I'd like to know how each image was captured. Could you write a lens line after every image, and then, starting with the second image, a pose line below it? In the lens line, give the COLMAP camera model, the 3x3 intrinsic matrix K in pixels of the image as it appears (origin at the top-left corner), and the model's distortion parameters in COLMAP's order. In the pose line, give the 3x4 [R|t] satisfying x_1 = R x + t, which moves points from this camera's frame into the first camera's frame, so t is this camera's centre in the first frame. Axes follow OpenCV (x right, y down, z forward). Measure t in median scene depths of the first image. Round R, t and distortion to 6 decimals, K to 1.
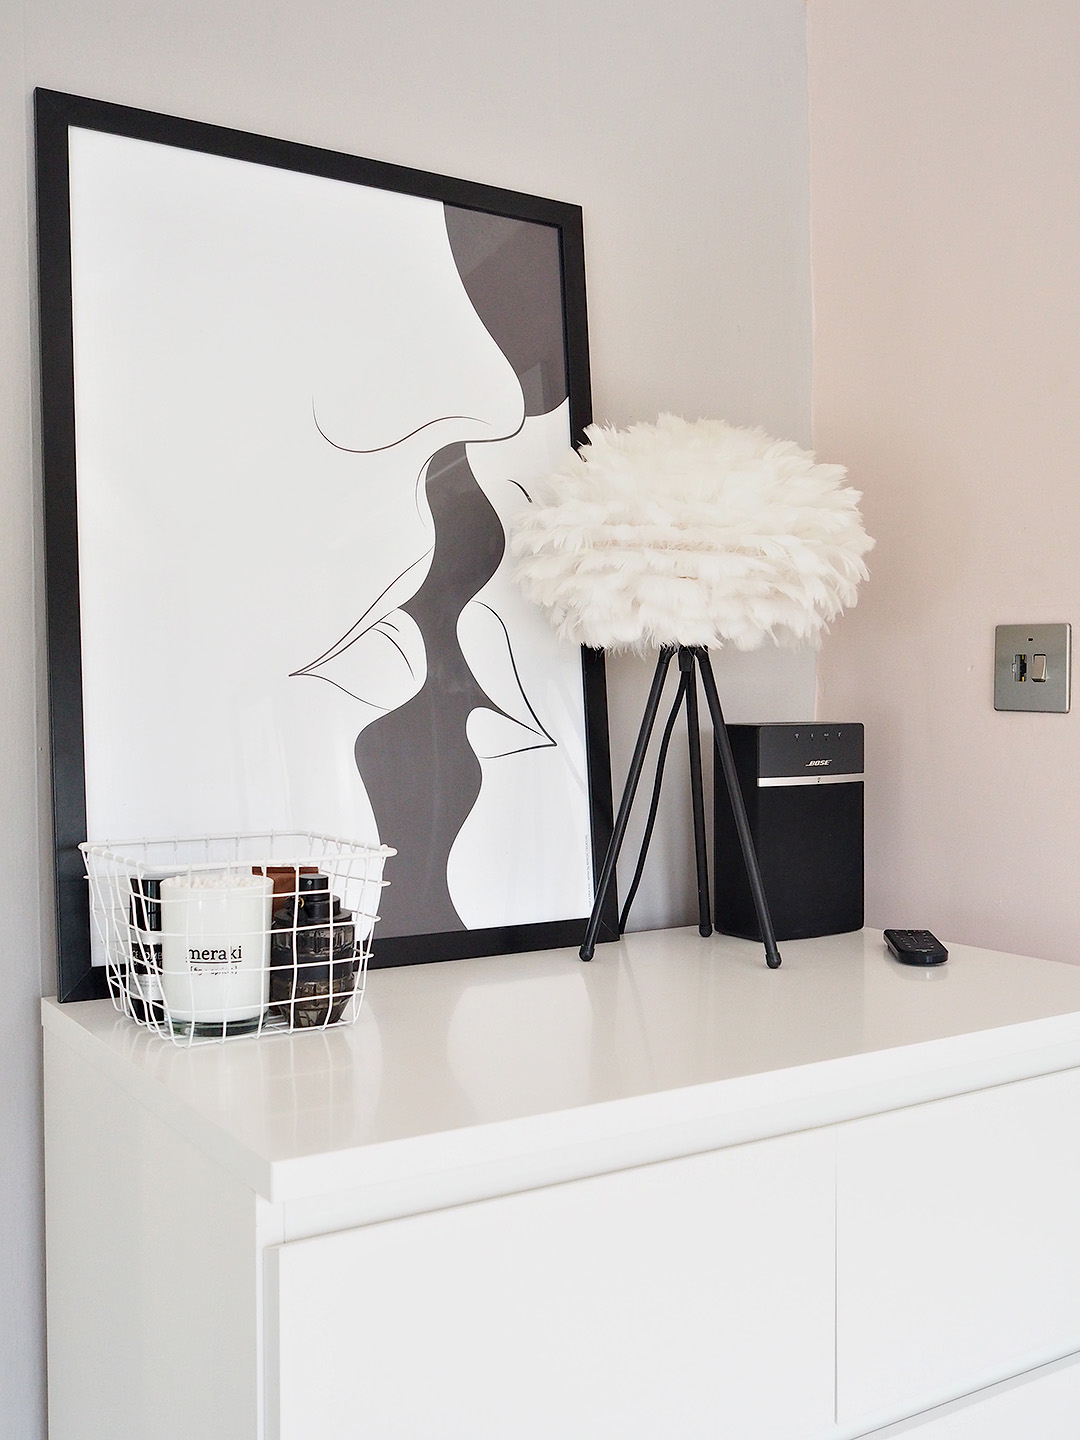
lens RADIAL K [[1425.2, 0, 540.0], [0, 1425.2, 720.0], [0, 0, 1]] dist [0.013653, 0.003862]
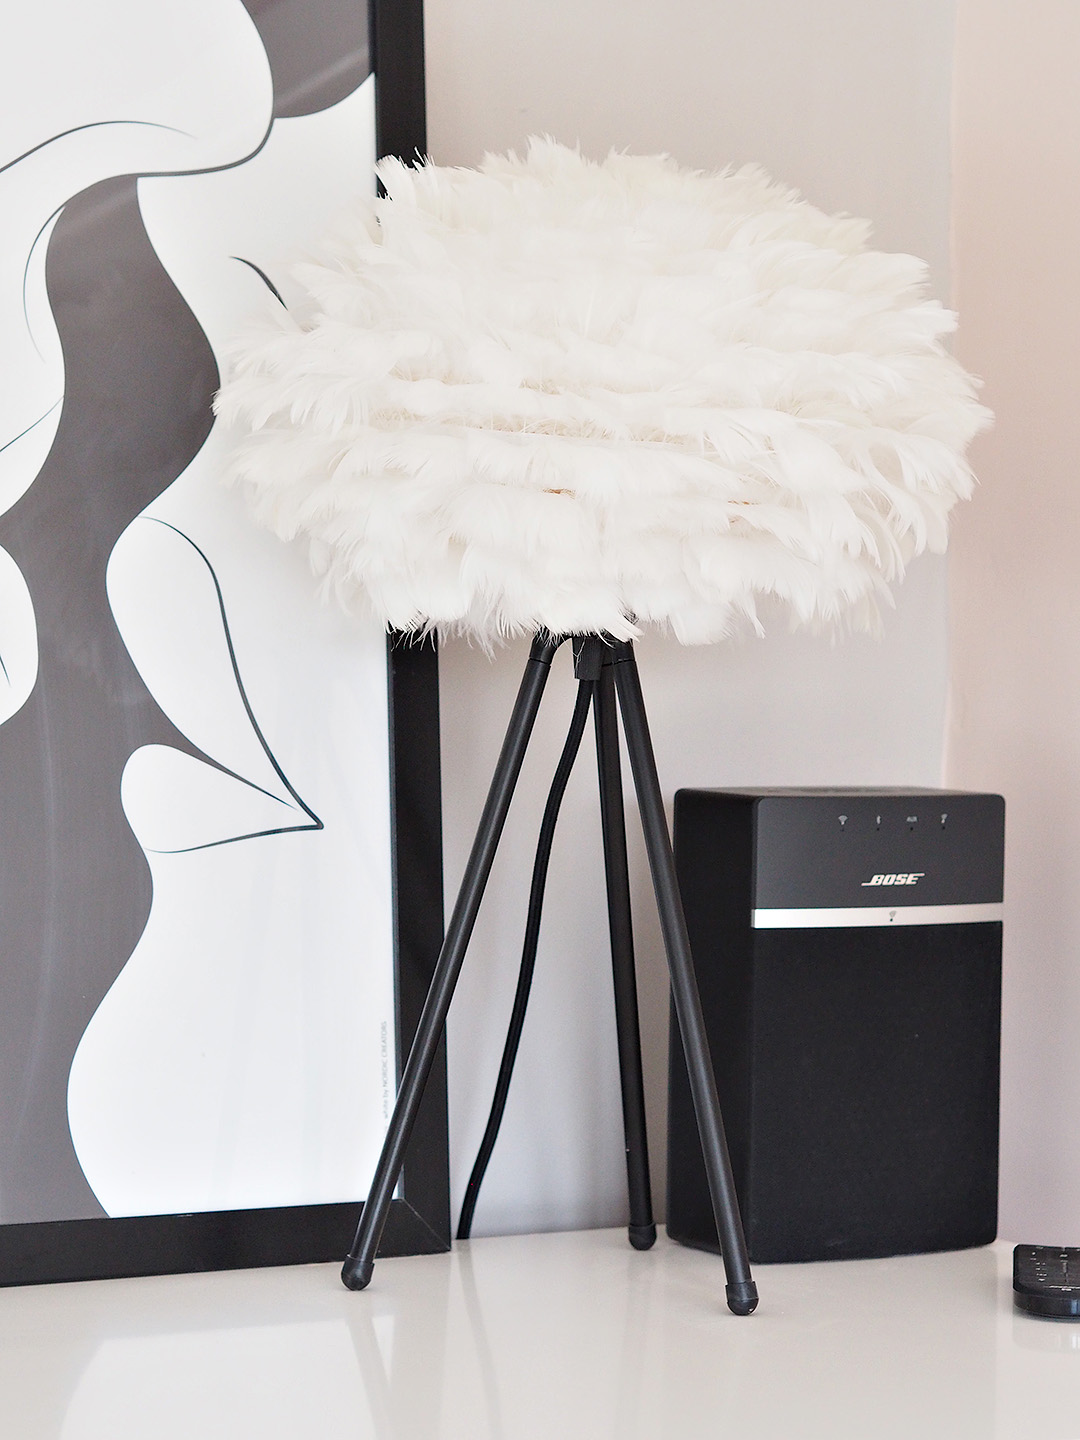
lens RADIAL K [[3847.8, 0, 540.0], [0, 3847.8, 720.0], [0, 0, 1]] dist [0.219464, 0.422275]
pose [[0.999426, 0.024268, -0.023633, 0.121991], [-0.024190, 0.999701, 0.003571, -0.026182], [0.023713, -0.002997, 0.999714, -0.284948]]
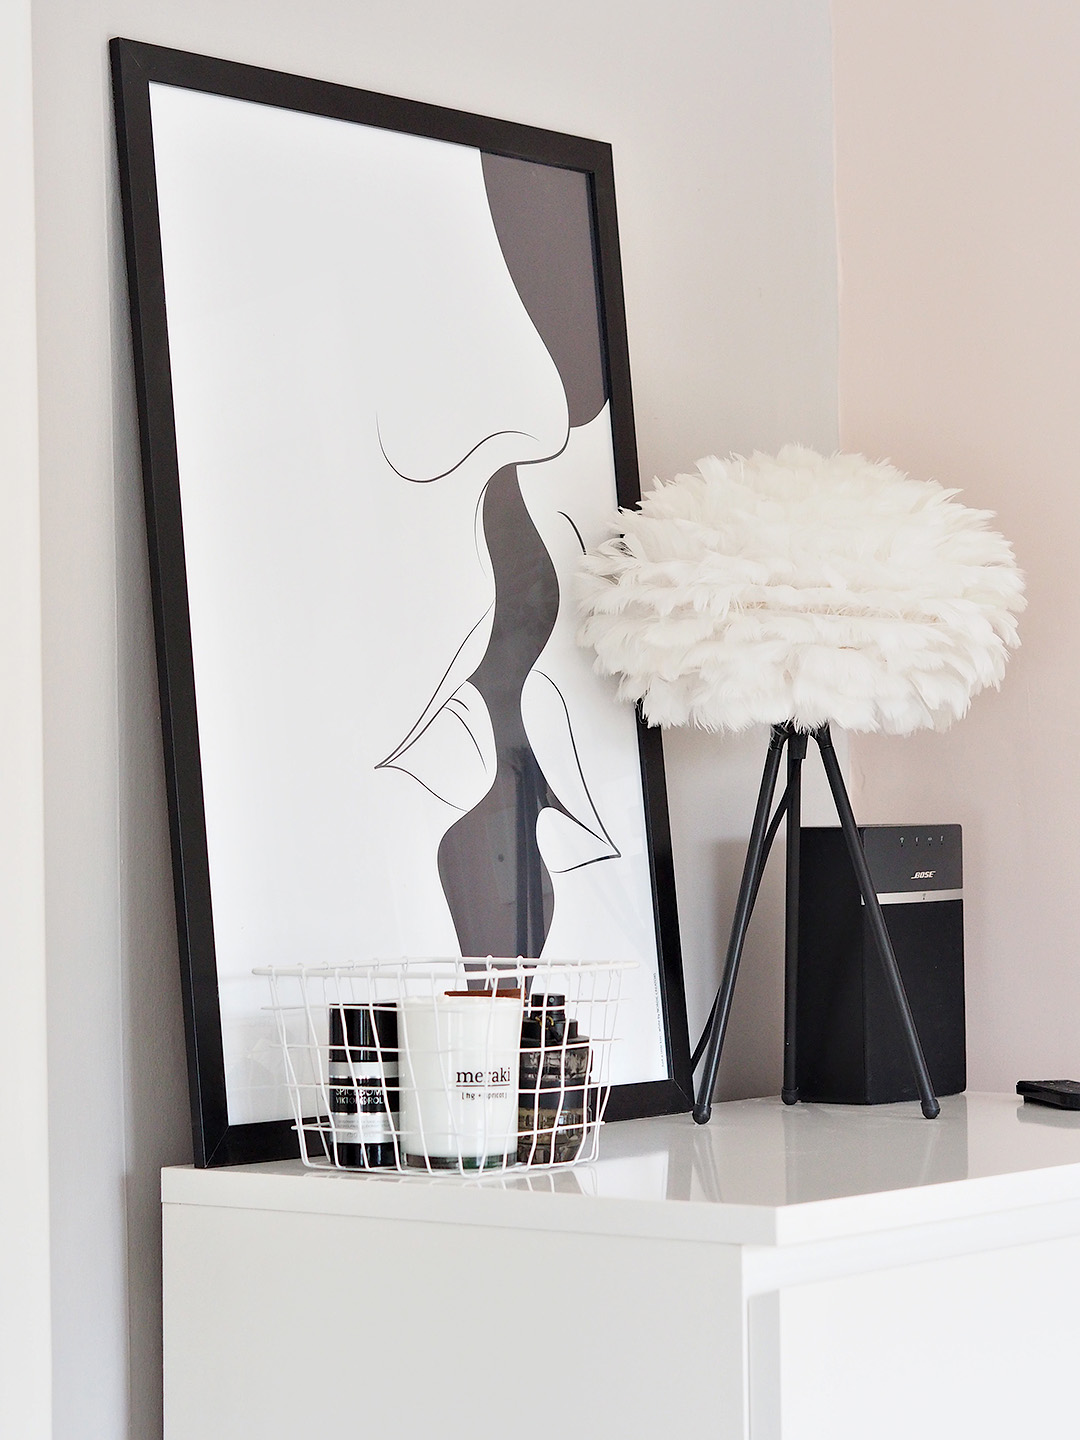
lens RADIAL K [[3752.8, 0, 576.2], [0, 3752.8, 771.1], [0, 0, 1]] dist [0.170288, 0.438572]
pose [[0.940359, -0.008455, 0.340078, -0.763648], [0.019023, 0.999434, -0.027756, 0.029922], [-0.339651, 0.032570, 0.939987, -0.977193]]
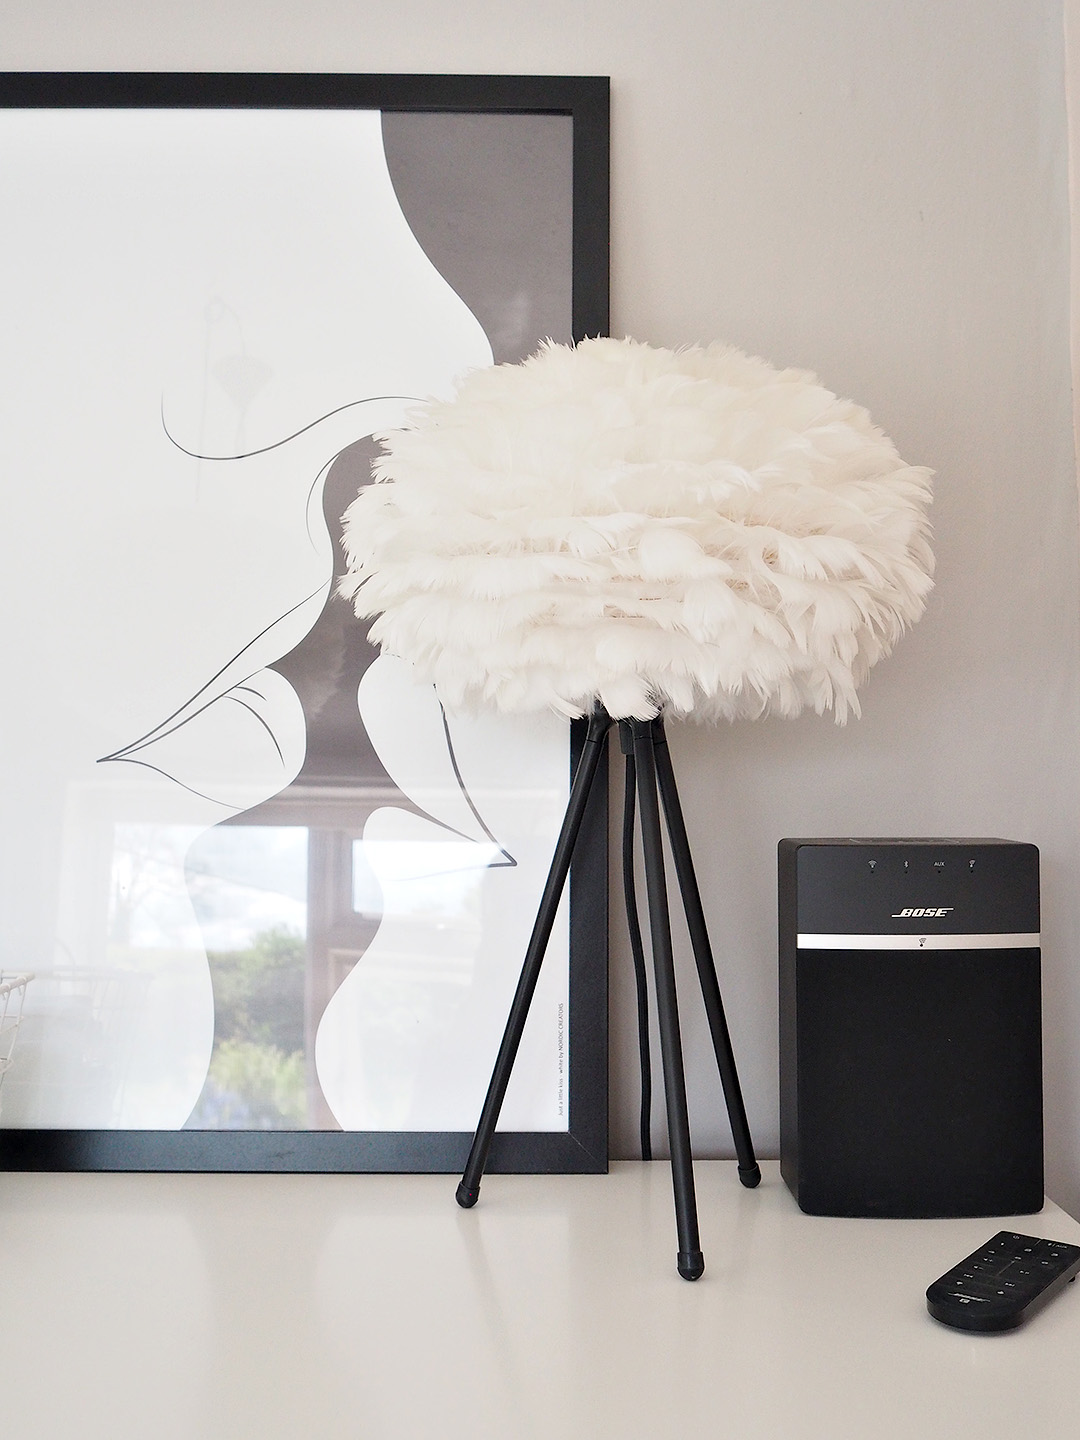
lens RADIAL K [[1439.0, 0, 568.4], [0, 1439.0, 727.5], [0, 0, 1]] dist [-0.006614, -0.001095]
pose [[0.849803, -0.011827, -0.526968, 0.424883], [-0.015685, 0.998738, -0.047709, -0.016241], [0.526867, 0.048809, 0.848545, 0.478362]]
